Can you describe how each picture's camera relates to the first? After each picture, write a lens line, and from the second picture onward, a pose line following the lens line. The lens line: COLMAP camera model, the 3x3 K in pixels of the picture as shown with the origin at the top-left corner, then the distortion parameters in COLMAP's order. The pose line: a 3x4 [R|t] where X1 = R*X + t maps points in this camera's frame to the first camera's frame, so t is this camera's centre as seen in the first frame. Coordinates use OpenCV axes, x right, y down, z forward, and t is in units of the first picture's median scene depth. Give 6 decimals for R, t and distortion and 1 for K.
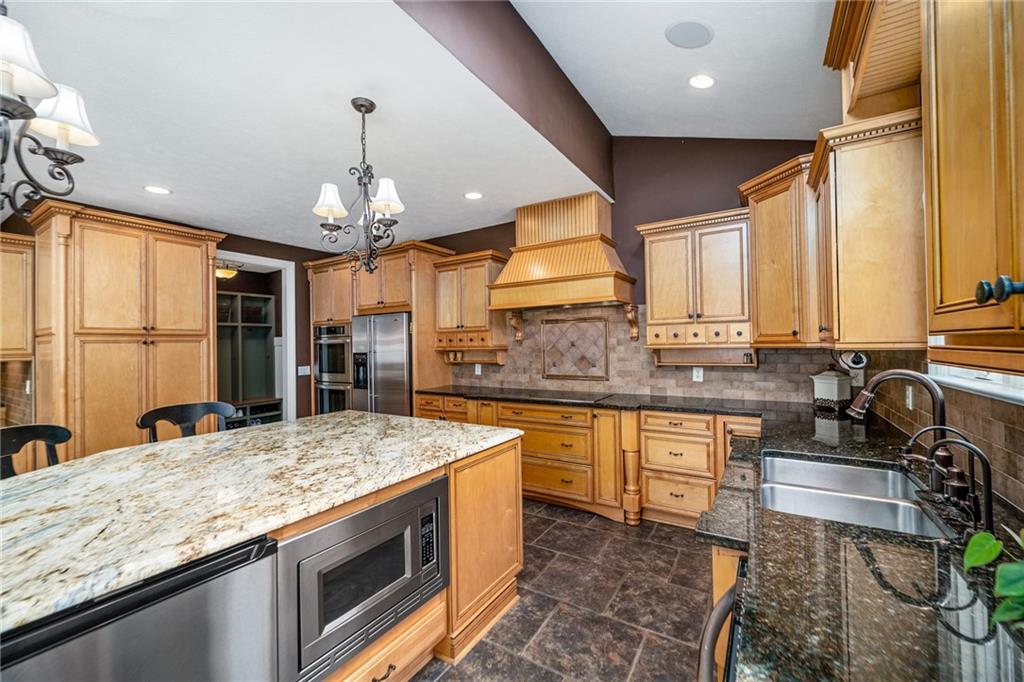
lens RADIAL K [[409.4, 0, 510.5], [0, 409.4, 341.0], [0, 0, 1]] dist [0.002248, 0.000056]
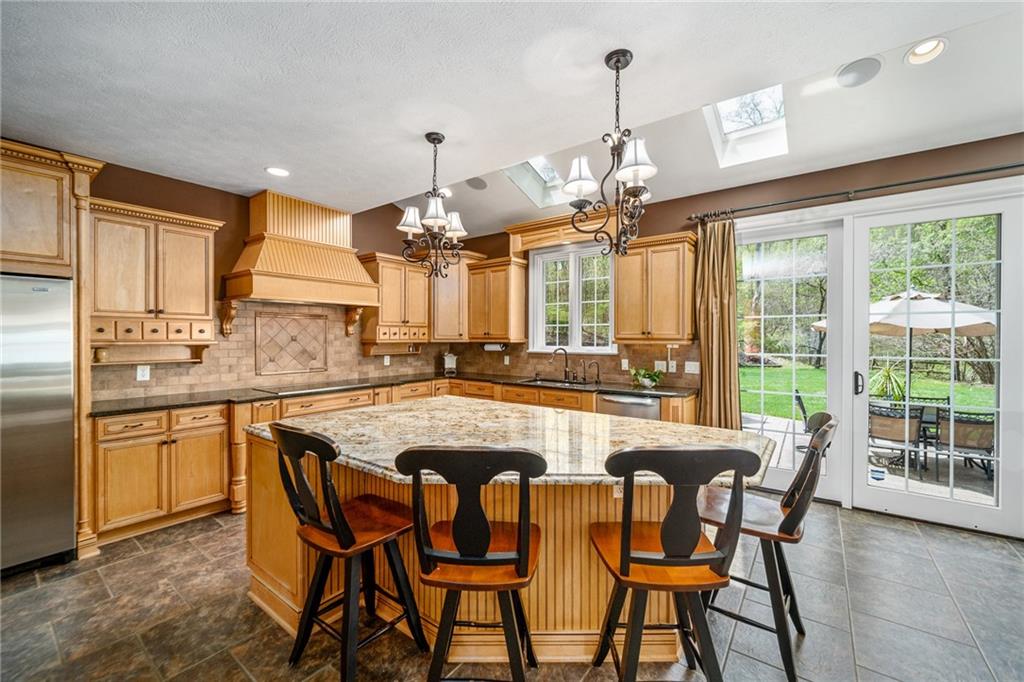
lens RADIAL K [[409.4, 0, 509.6], [0, 409.4, 339.8], [0, 0, 1]] dist [0.002248, 0.000056]
pose [[0.084268, 0.012133, 0.996369, -0.880487], [-0.009427, 0.999891, -0.011379, 0.017980], [-0.996399, -0.008434, 0.084374, 0.388403]]
